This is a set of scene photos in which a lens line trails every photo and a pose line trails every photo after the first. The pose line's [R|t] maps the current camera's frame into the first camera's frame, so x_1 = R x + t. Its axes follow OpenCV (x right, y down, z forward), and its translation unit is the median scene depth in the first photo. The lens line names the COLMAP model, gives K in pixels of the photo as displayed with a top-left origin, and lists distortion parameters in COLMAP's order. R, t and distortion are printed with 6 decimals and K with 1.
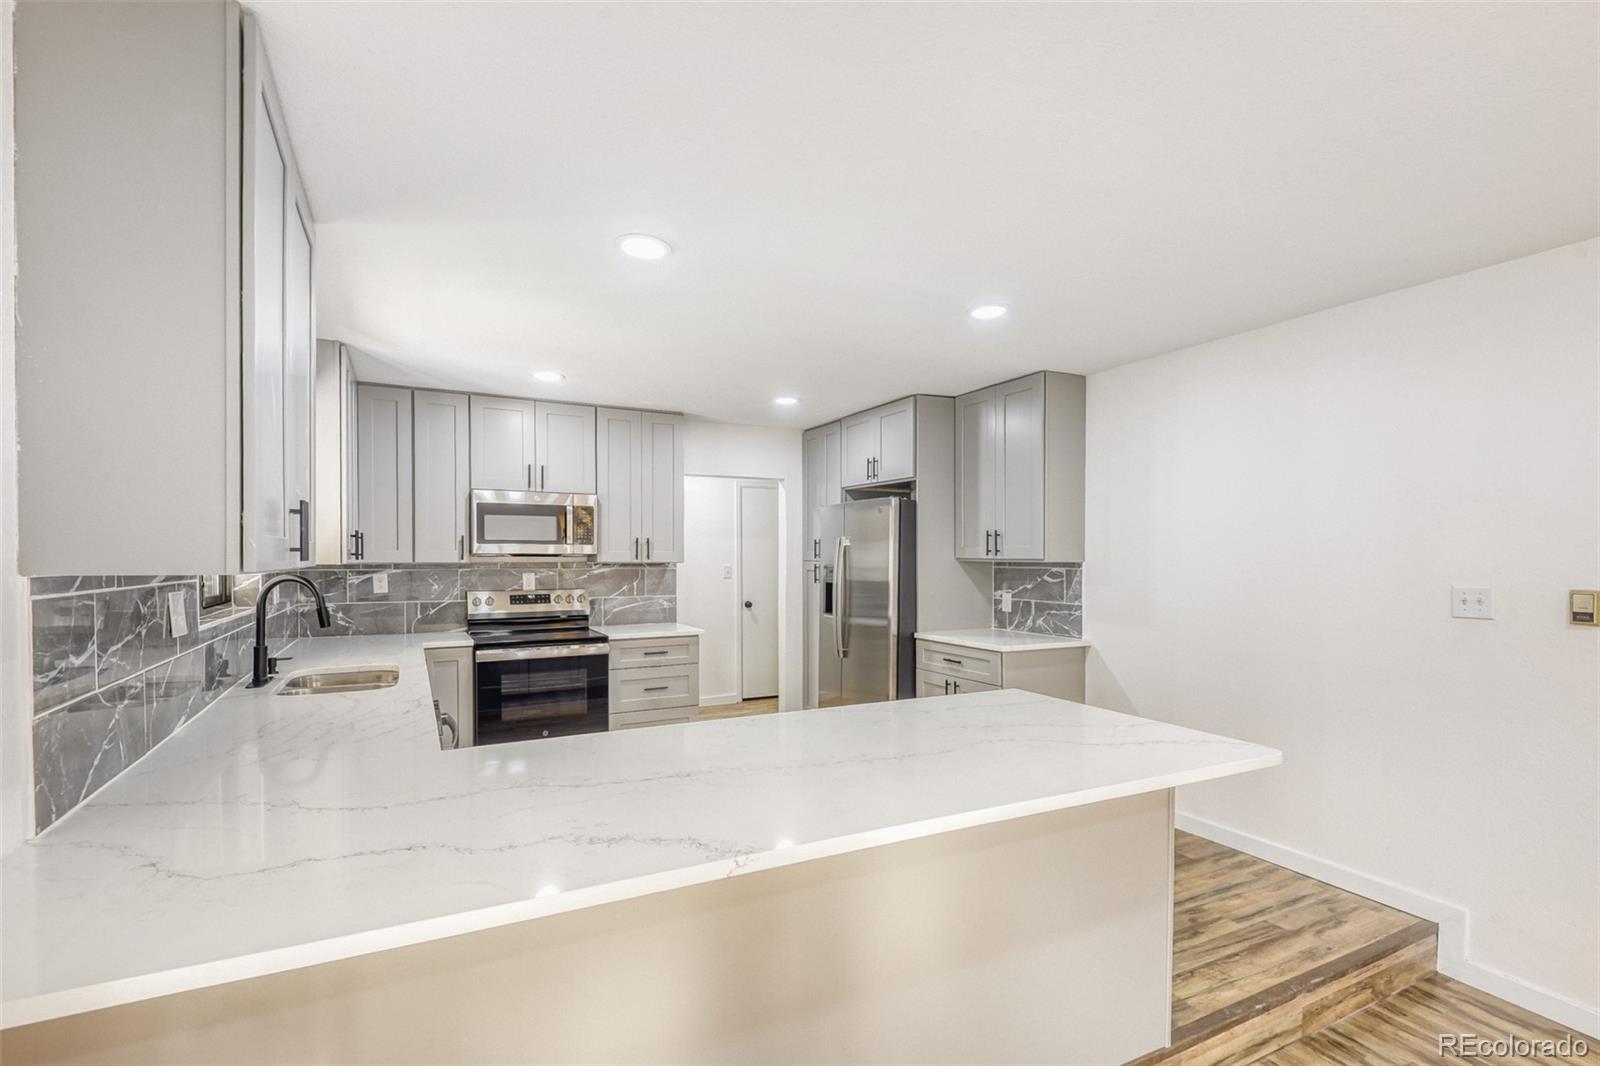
lens RADIAL K [[762.4, 0, 760.1], [0, 762.4, 555.8], [0, 0, 1]] dist [-0.000137, -0.000217]
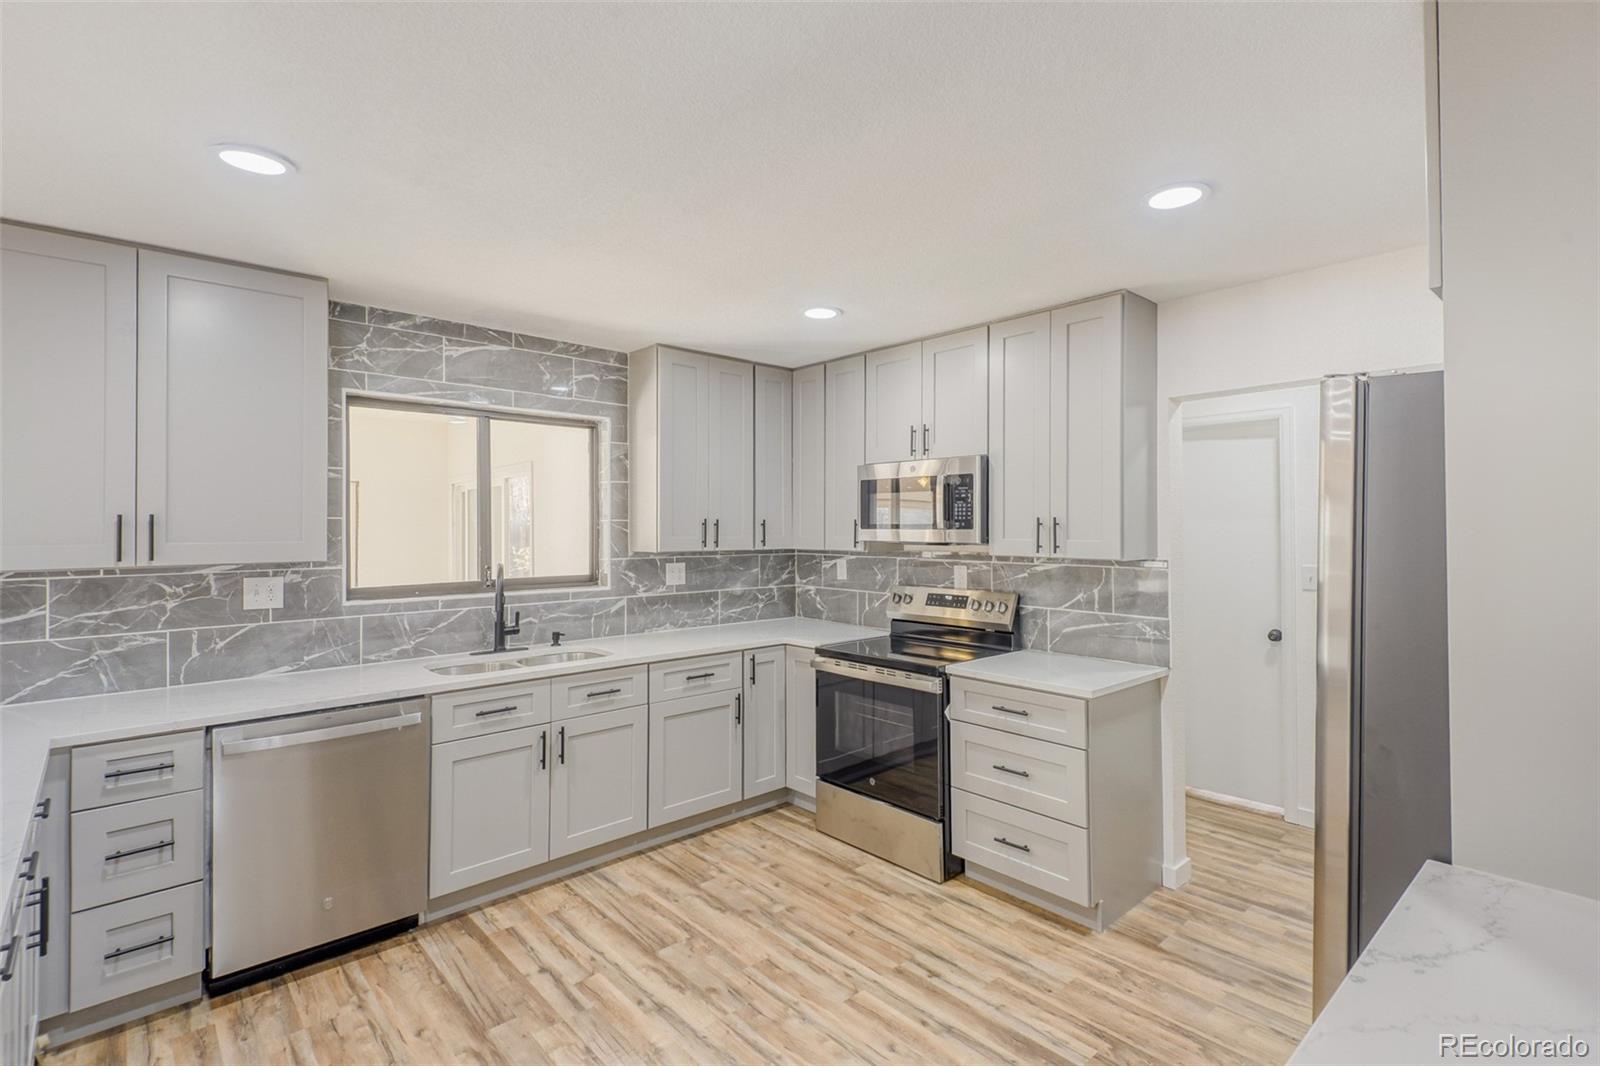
lens RADIAL K [[751.5, 0, 805.7], [0, 751.5, 513.9], [0, 0, 1]] dist [0.014787, -0.011917]
pose [[0.271341, -0.016571, -0.962341, 0.389295], [0.006896, 0.999860, -0.015273, -0.019282], [0.962459, -0.002492, 0.271417, 0.680525]]
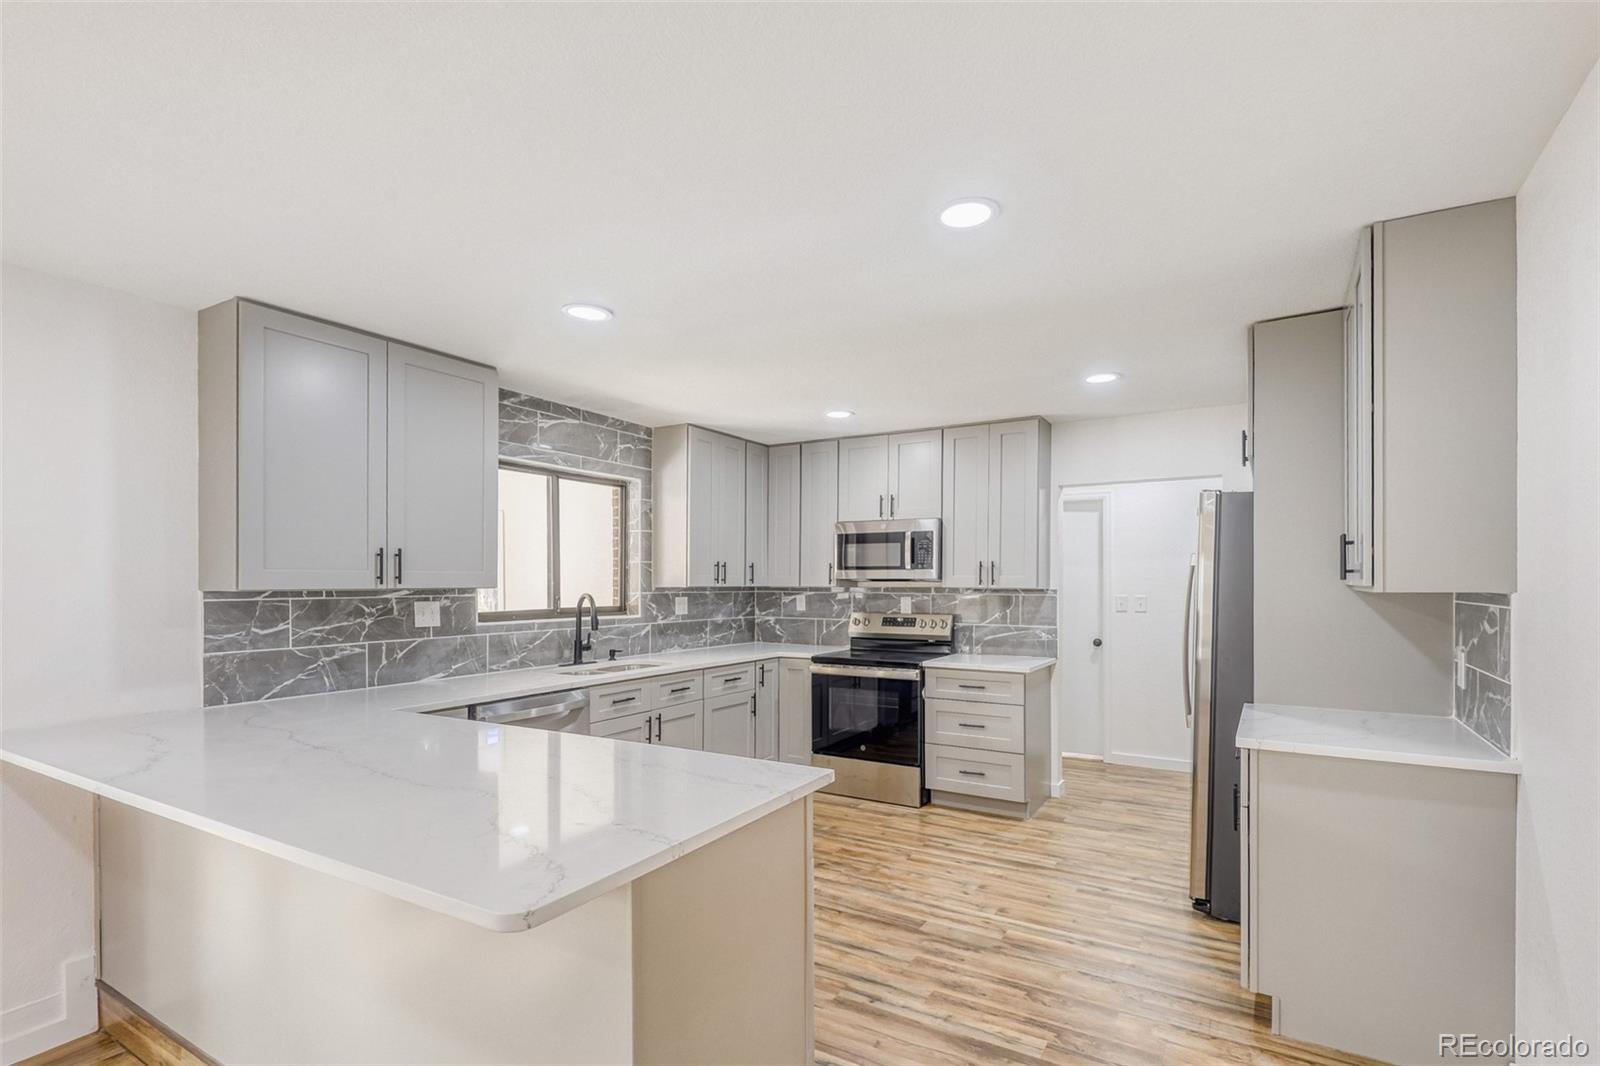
lens RADIAL K [[751.6, 0, 789.9], [0, 751.6, 573.3], [0, 0, 1]] dist [-0.001284, -0.001070]
pose [[0.520510, -0.008250, -0.853816, 0.519766], [0.001734, 0.999961, -0.008605, -0.001485], [0.853854, 0.002999, 0.520504, 0.340156]]
